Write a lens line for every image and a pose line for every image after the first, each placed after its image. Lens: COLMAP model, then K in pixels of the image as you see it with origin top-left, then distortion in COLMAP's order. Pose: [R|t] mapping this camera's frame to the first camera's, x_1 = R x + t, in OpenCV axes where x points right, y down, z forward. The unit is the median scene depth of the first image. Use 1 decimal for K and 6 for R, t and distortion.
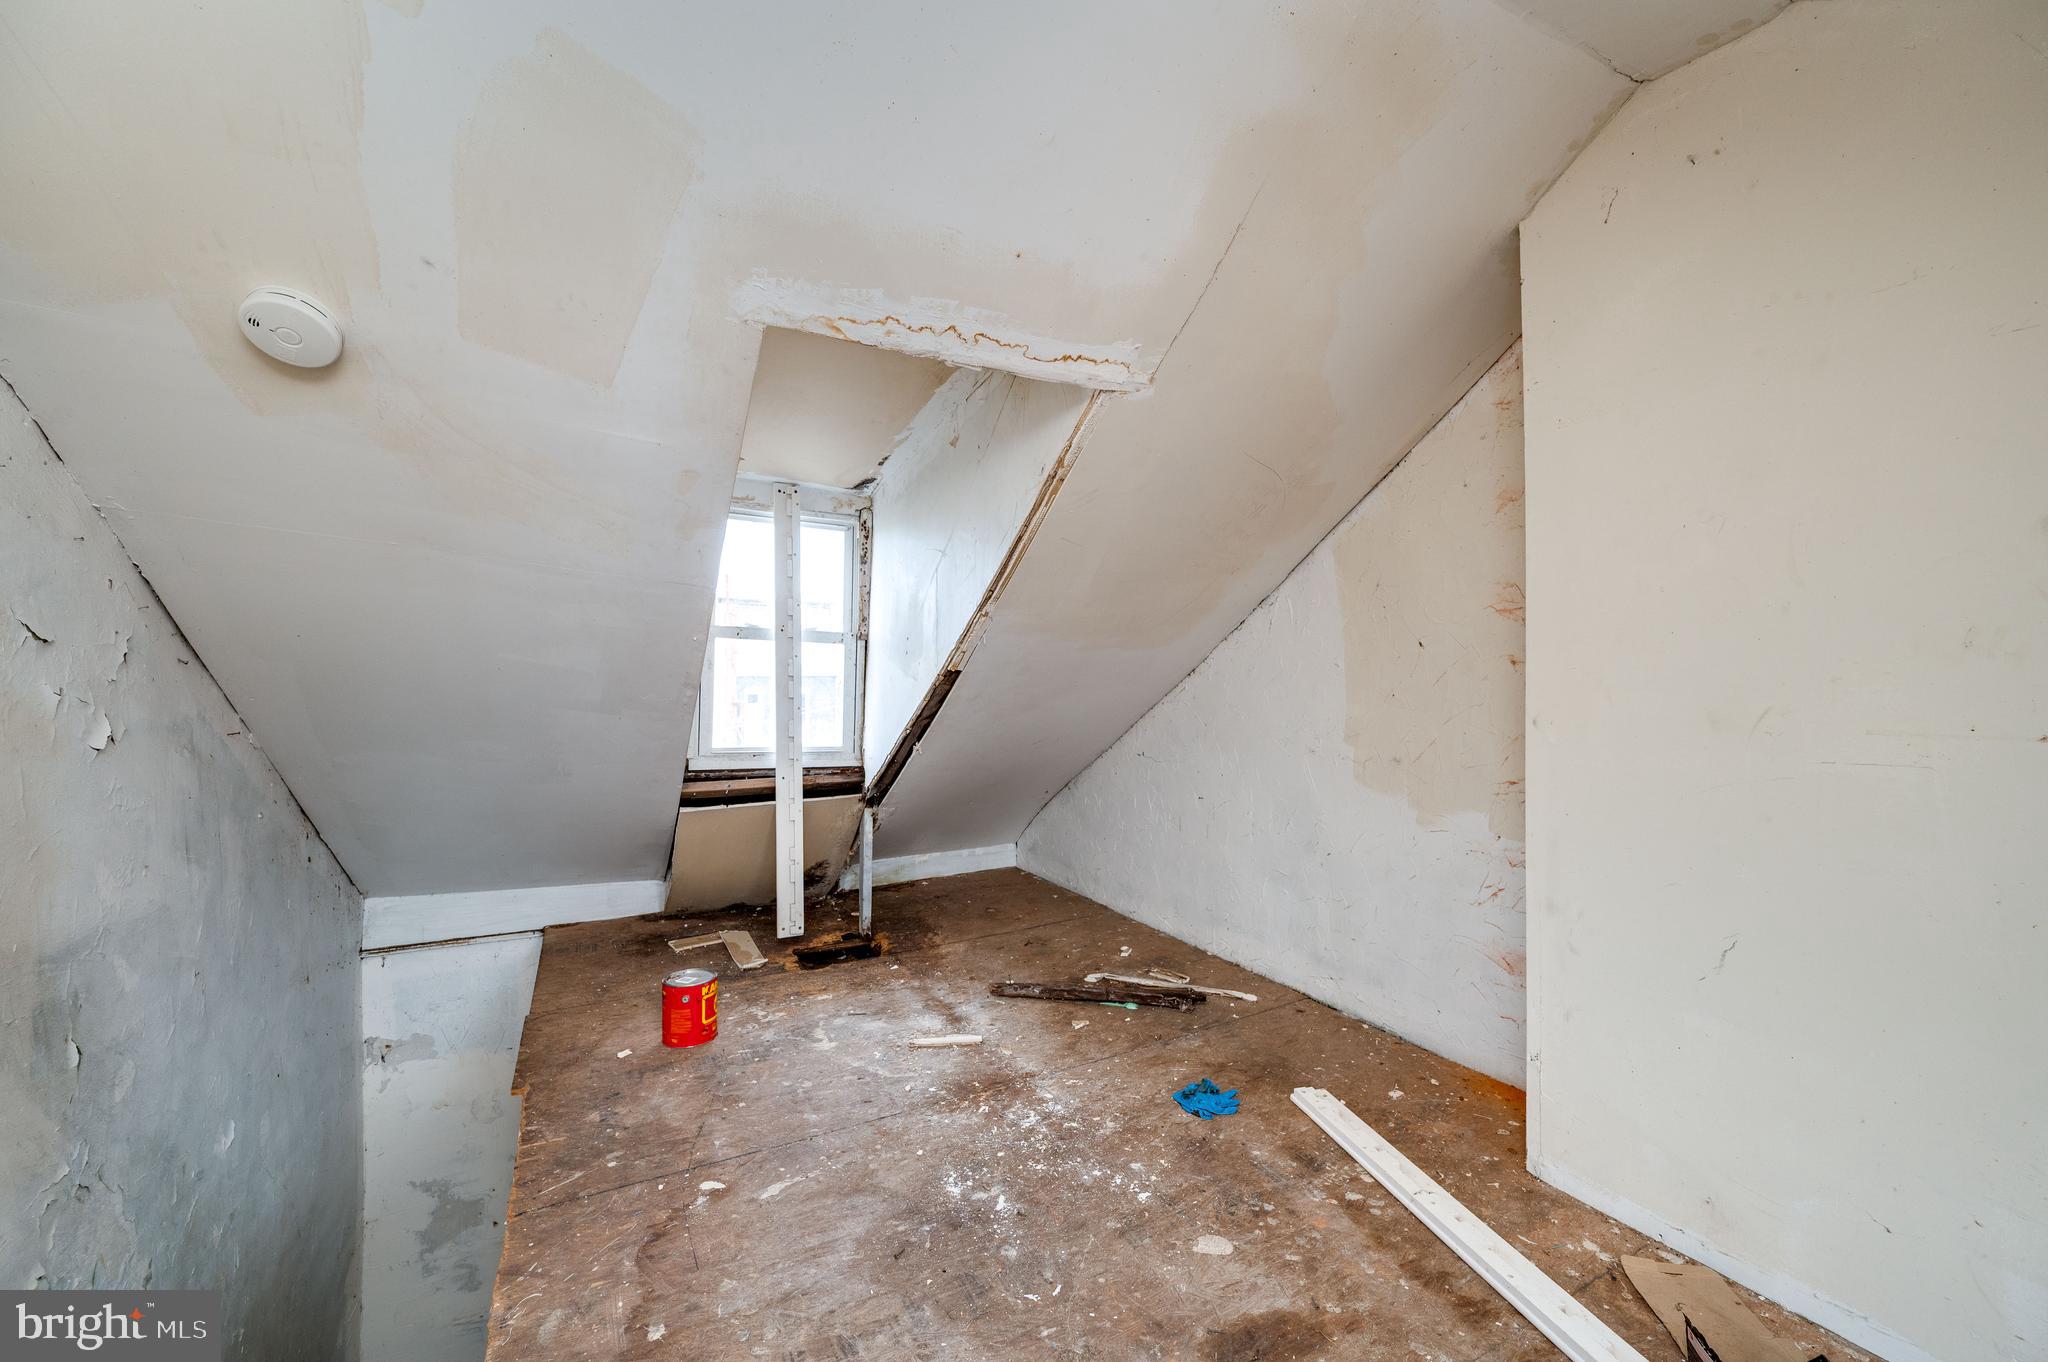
lens RADIAL K [[802.4, 0, 1034.5], [0, 802.4, 691.8], [0, 0, 1]] dist [-0.000896, -0.000097]
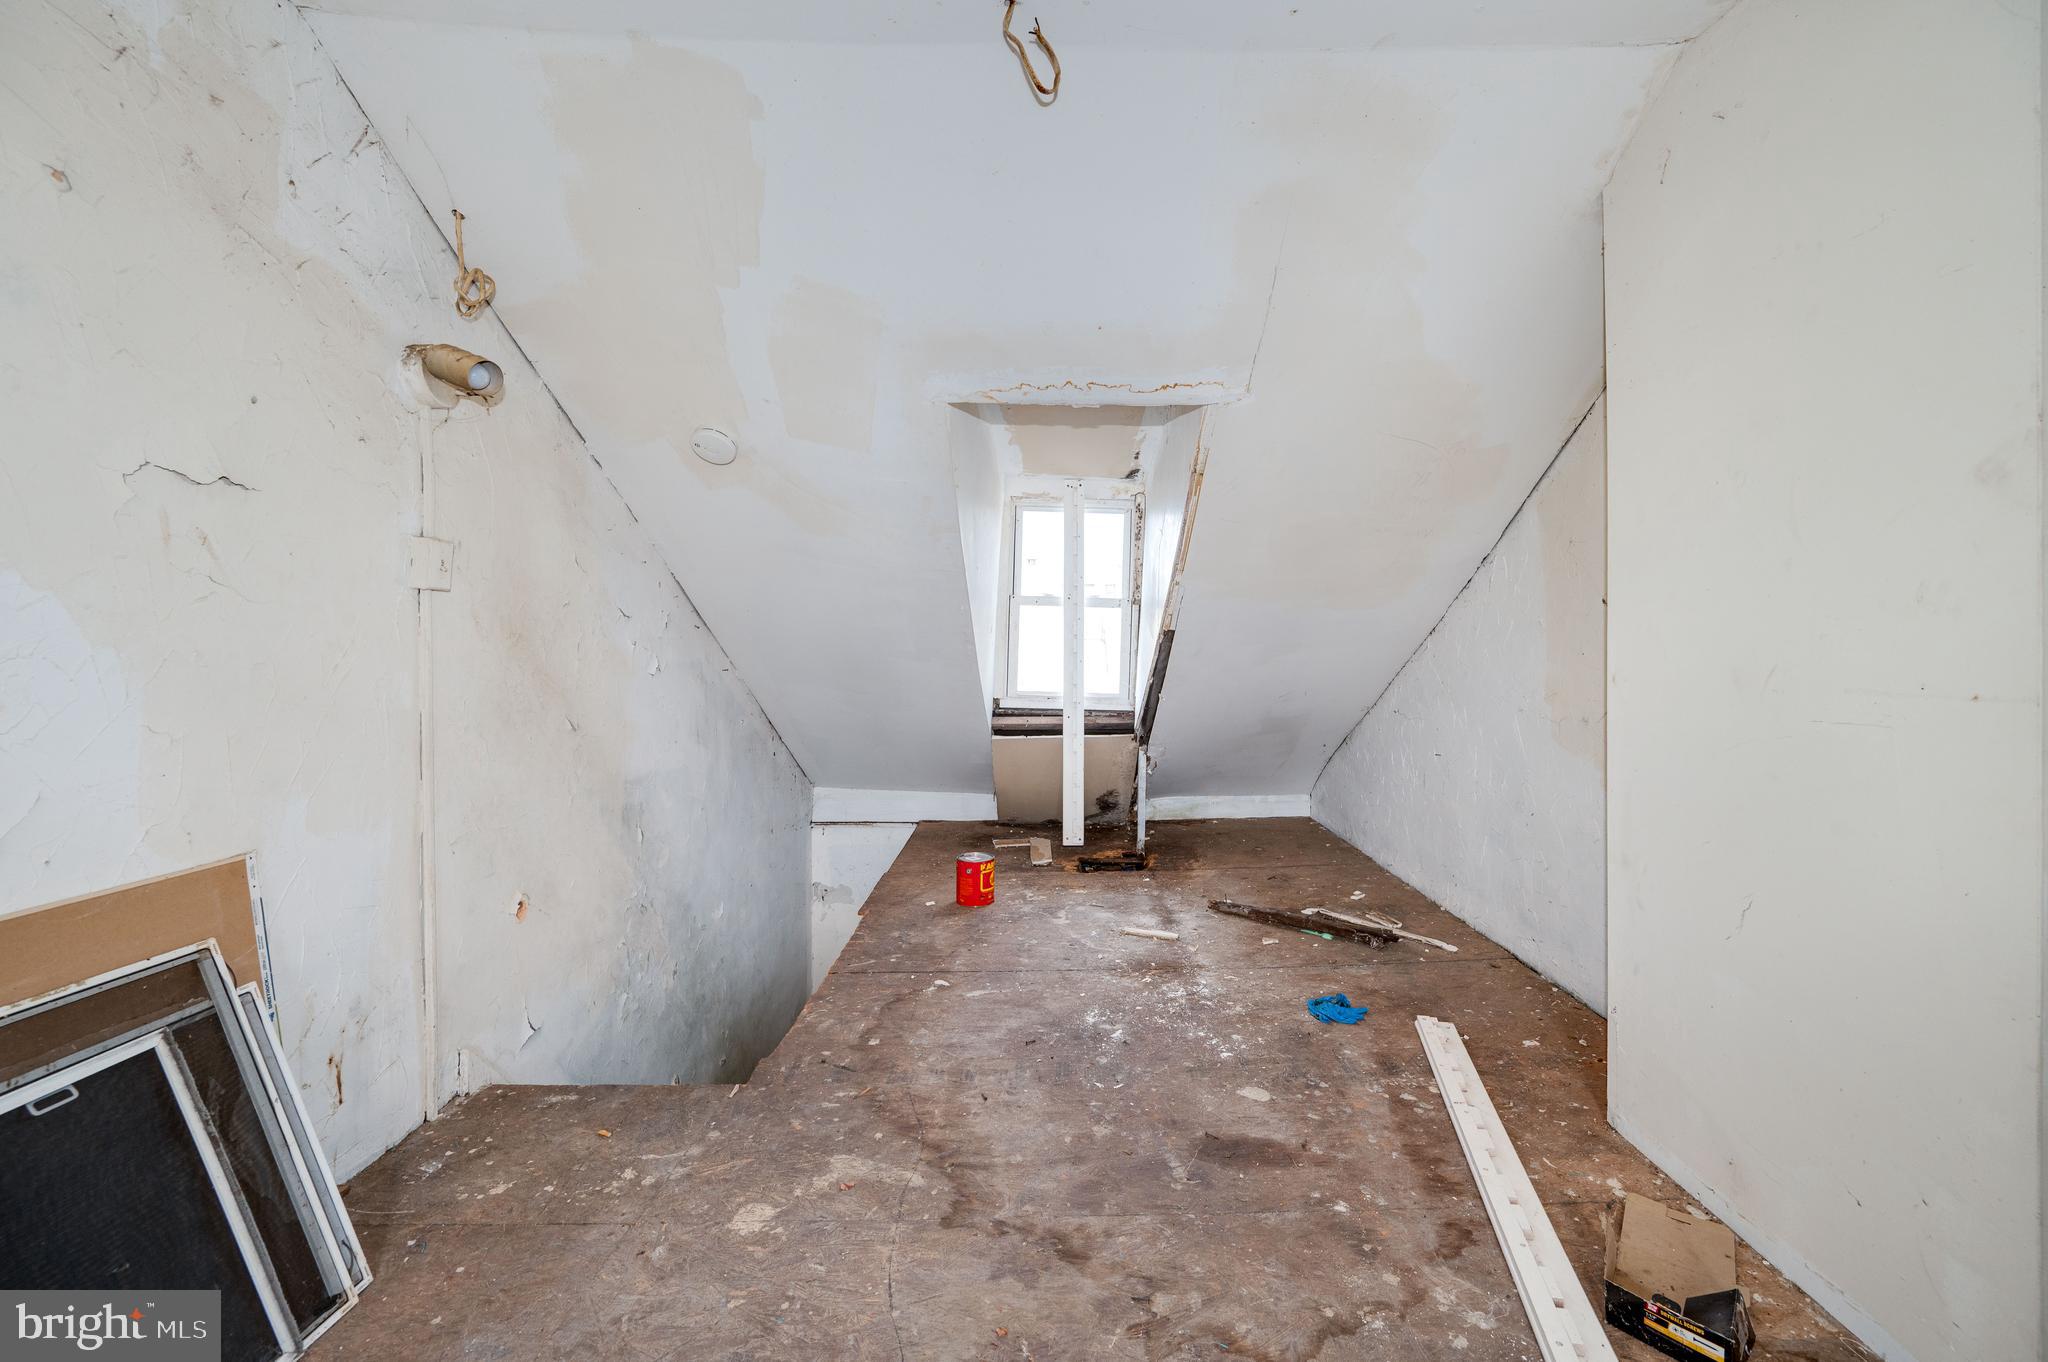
lens RADIAL K [[800.9, 0, 1078.0], [0, 800.9, 653.9], [0, 0, 1]] dist [0.000569, -0.000066]
pose [[0.899741, 0.009341, -0.436325, 0.284585], [-0.007921, 0.999956, 0.005074, 0.003807], [0.436353, -0.001109, 0.899775, -0.129261]]
